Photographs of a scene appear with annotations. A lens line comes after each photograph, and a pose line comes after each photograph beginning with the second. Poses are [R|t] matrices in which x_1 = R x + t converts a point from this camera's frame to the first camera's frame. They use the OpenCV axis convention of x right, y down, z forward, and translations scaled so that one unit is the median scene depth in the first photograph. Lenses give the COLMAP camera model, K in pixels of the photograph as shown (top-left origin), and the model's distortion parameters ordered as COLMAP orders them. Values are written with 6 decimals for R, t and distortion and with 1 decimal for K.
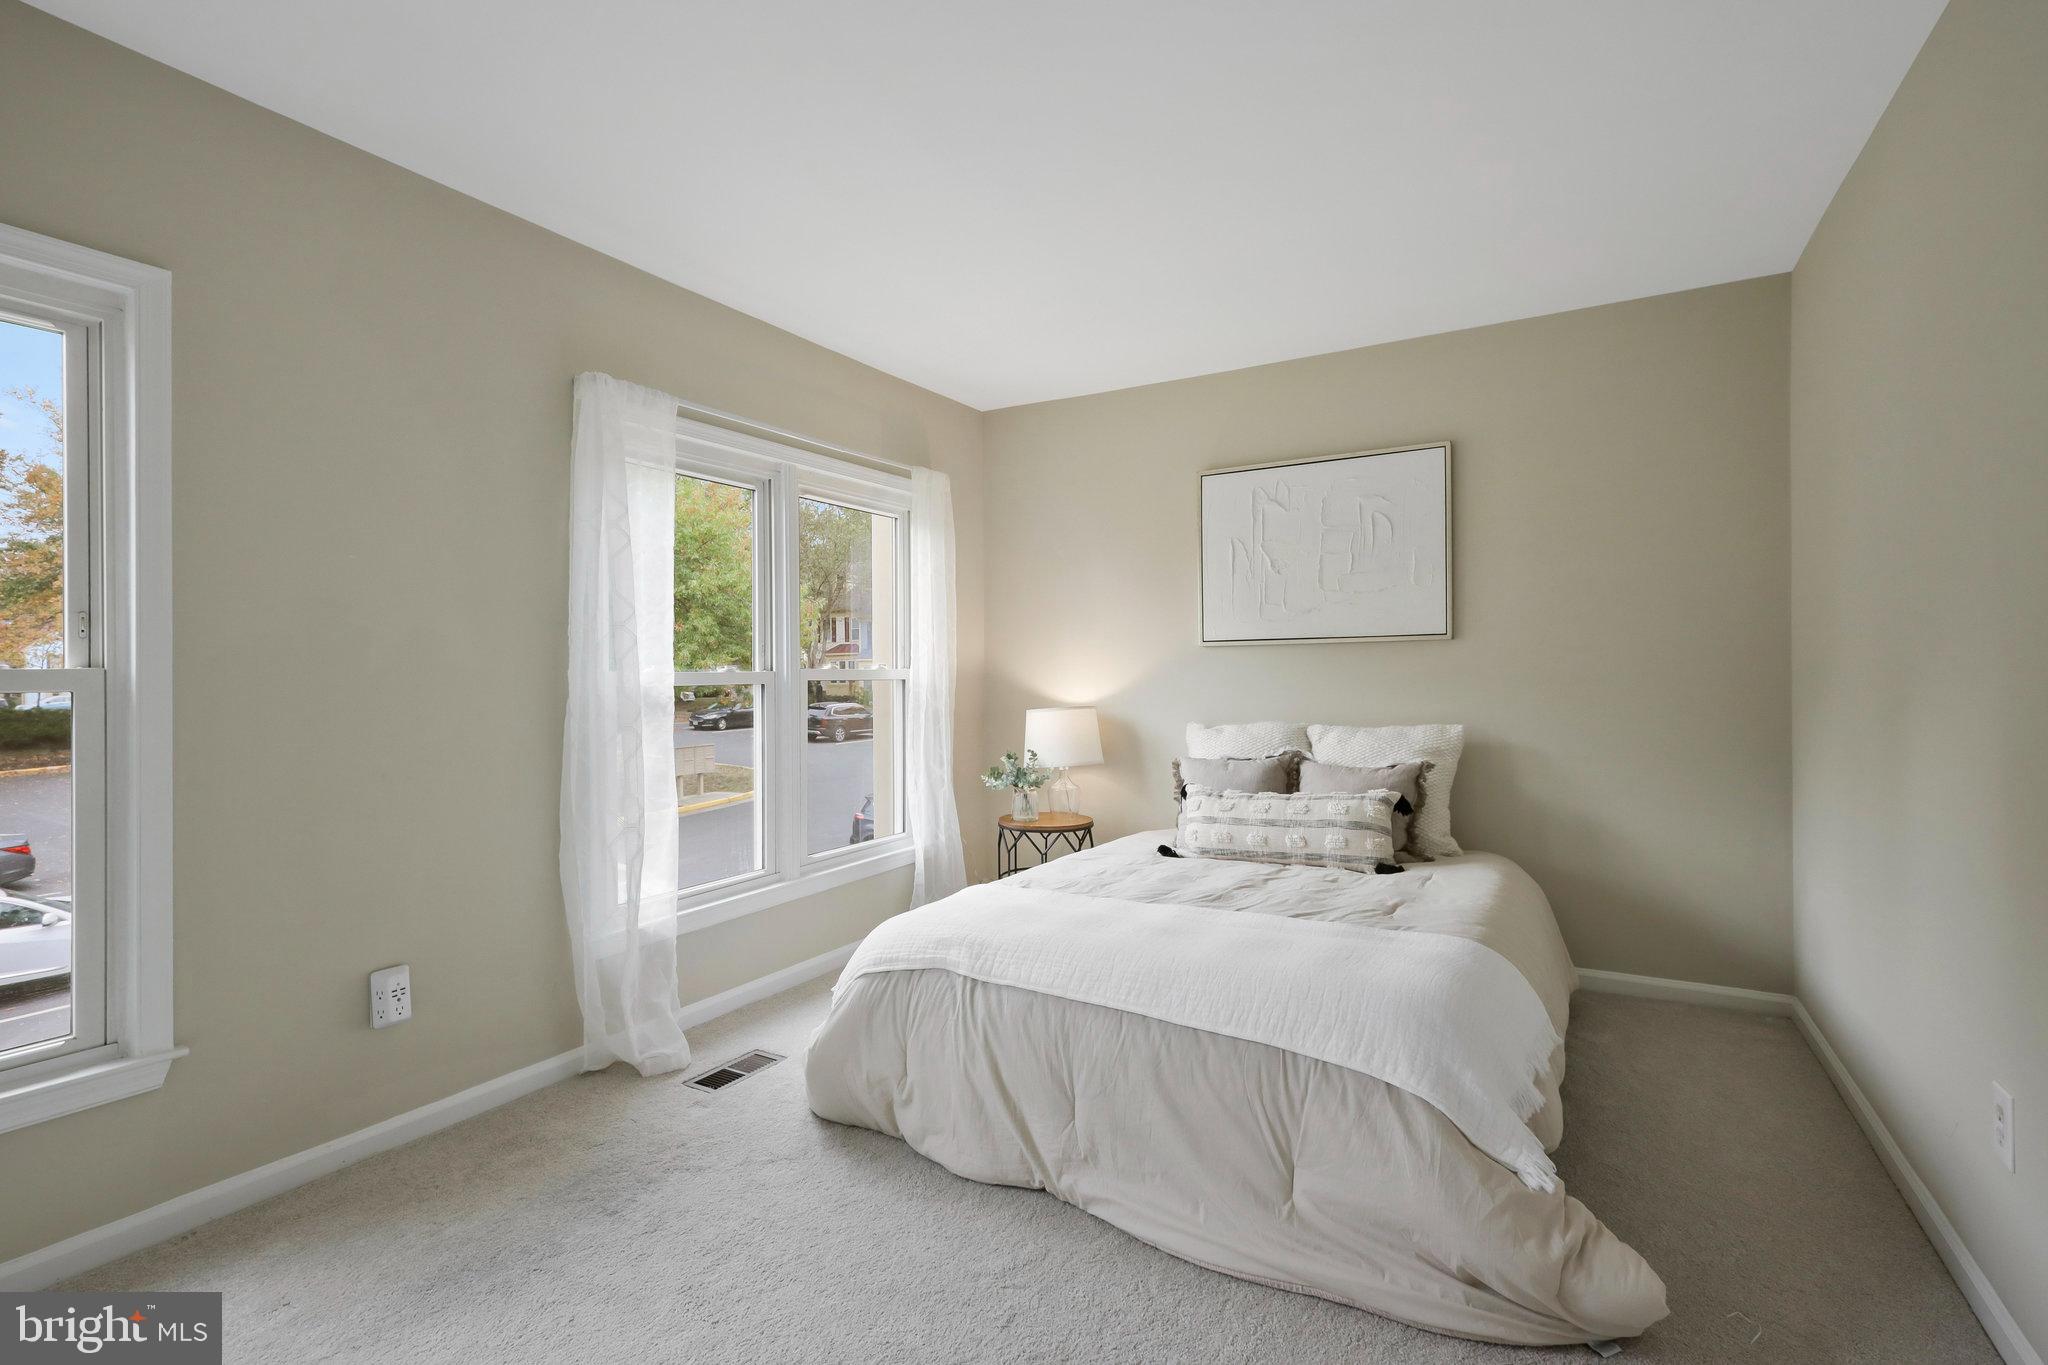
lens RADIAL K [[956.6, 0, 1014.2], [0, 956.6, 680.7], [0, 0, 1]] dist [0.004404, 0.001076]
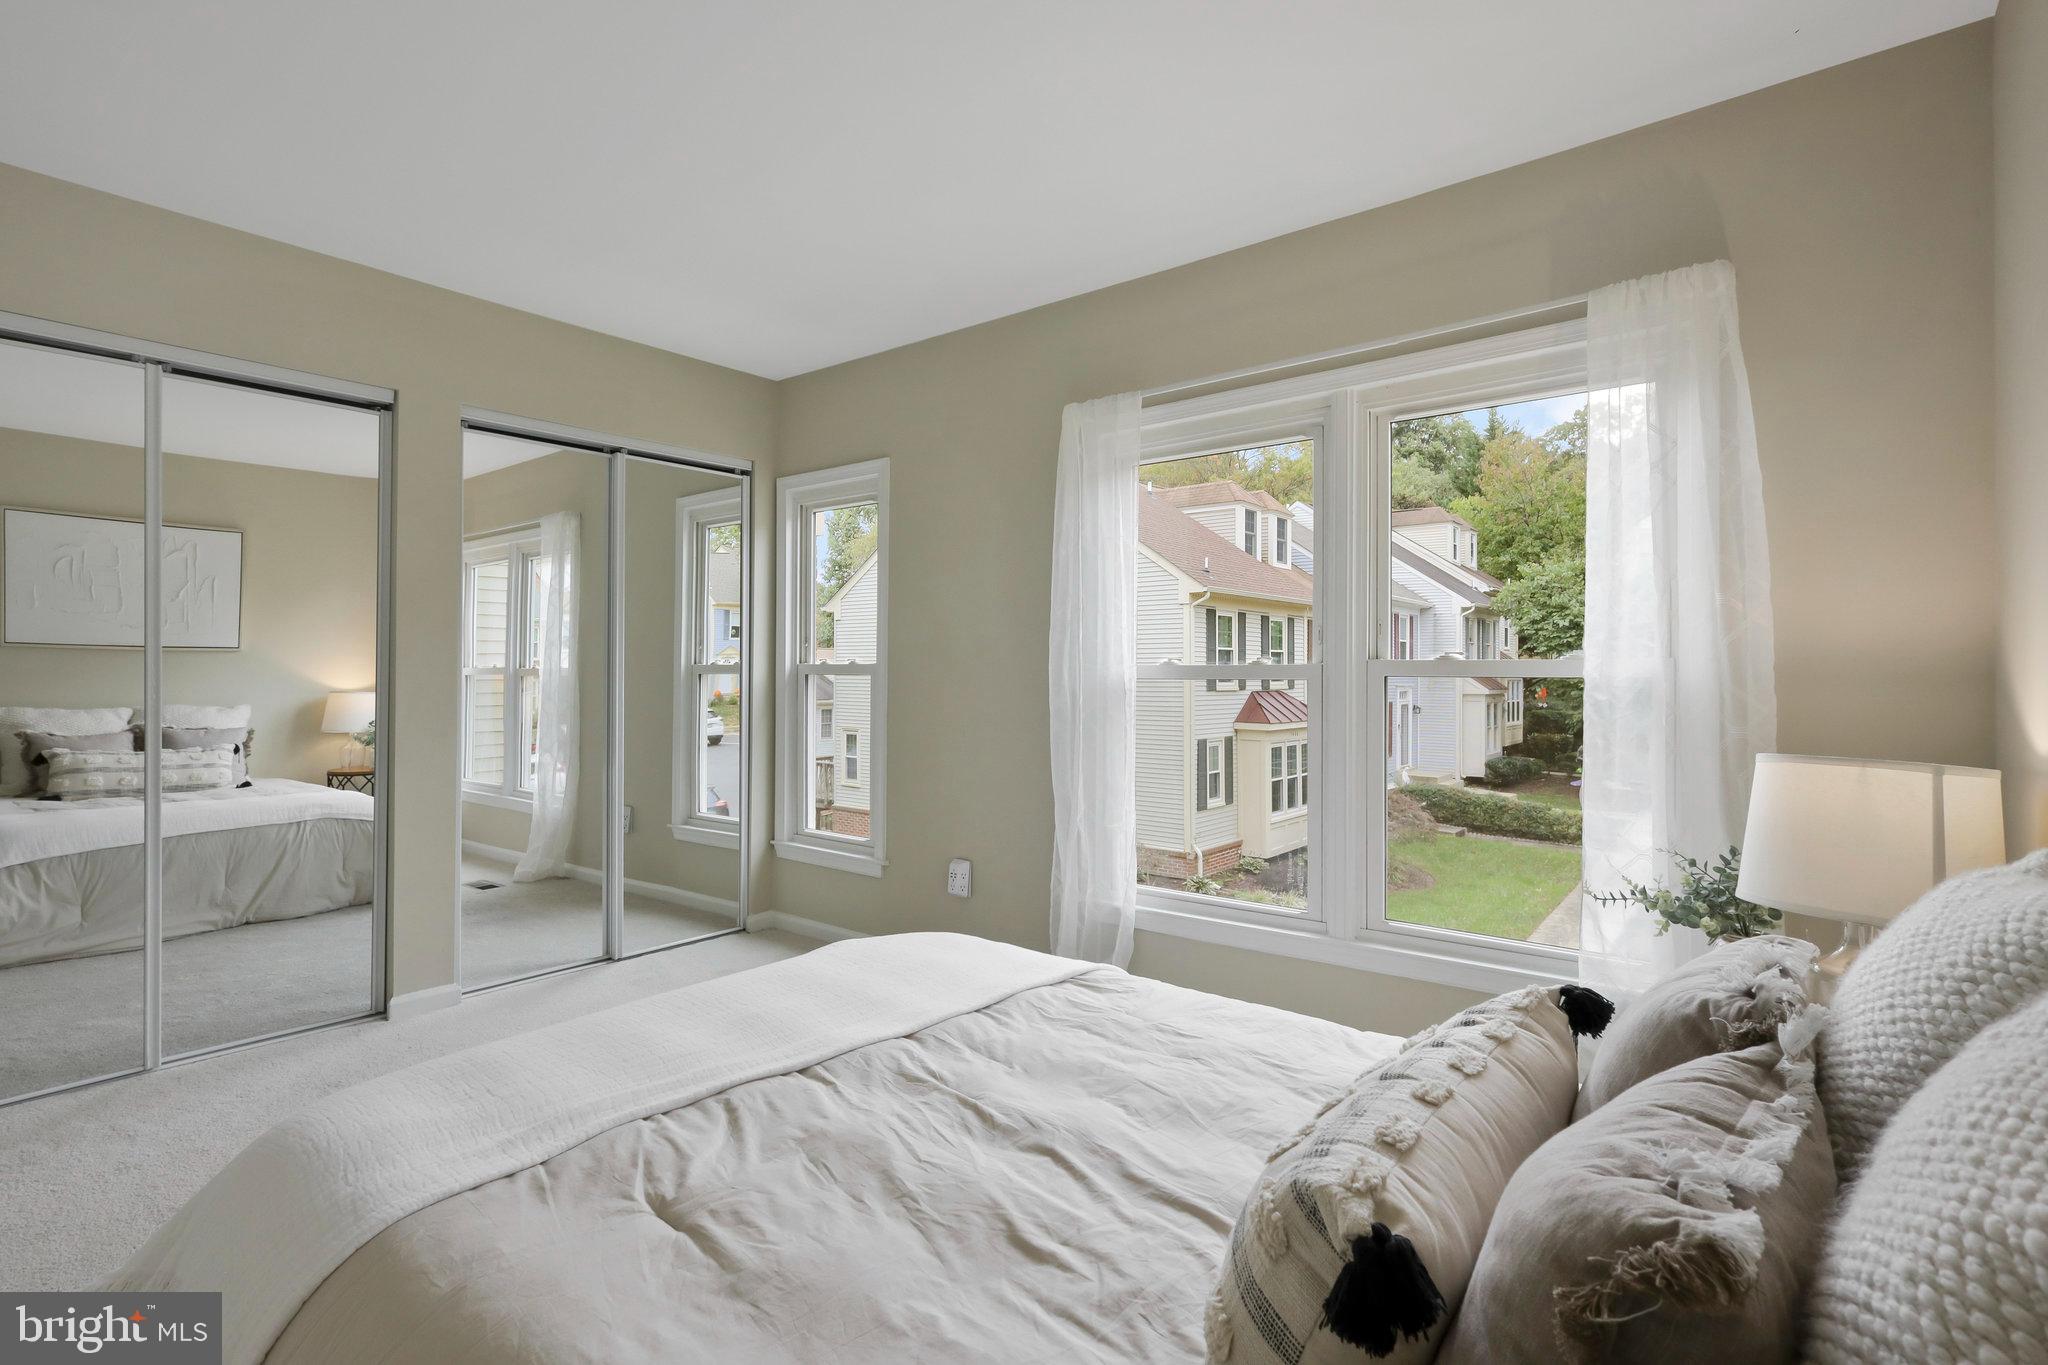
lens RADIAL K [[956.6, 0, 1014.2], [0, 956.6, 680.7], [0, 0, 1]] dist [0.004404, 0.001076]
pose [[-0.134007, 0.003074, -0.990976, 0.579203], [-0.016534, 0.999849, 0.005338, 0.004662], [0.990842, 0.017100, -0.133936, 0.882309]]
